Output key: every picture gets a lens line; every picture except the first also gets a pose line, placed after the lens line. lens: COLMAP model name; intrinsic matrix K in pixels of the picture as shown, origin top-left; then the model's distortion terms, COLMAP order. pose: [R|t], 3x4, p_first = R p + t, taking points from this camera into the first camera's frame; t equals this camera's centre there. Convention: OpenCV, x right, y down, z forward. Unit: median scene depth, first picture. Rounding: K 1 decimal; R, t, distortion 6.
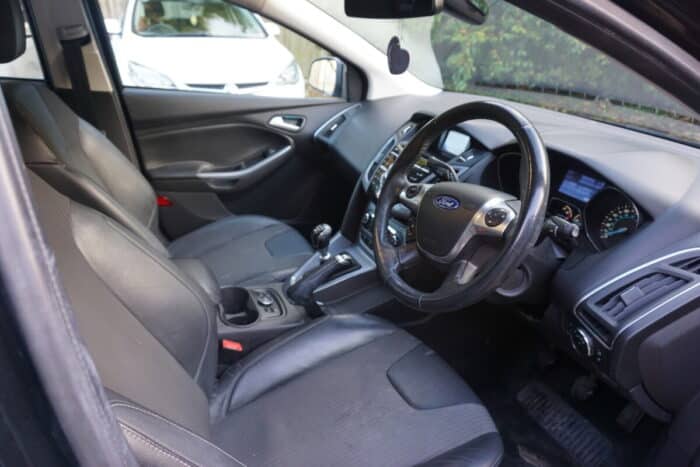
lens RADIAL K [[480.4, 0, 350.7], [0, 480.4, 230.2], [0, 0, 1]] dist [-0.028289, 0.024540]
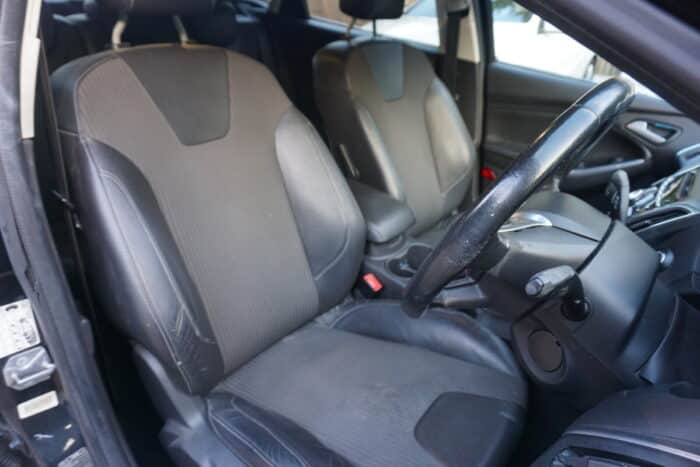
lens RADIAL K [[480.4, 0, 350.7], [0, 480.4, 230.2], [0, 0, 1]] dist [-0.028289, 0.024540]
pose [[0.465134, 0.378634, -0.800179, 0.407026], [-0.387809, 0.899713, 0.200303, -0.048041], [0.795773, 0.217149, 0.565325, 0.225094]]
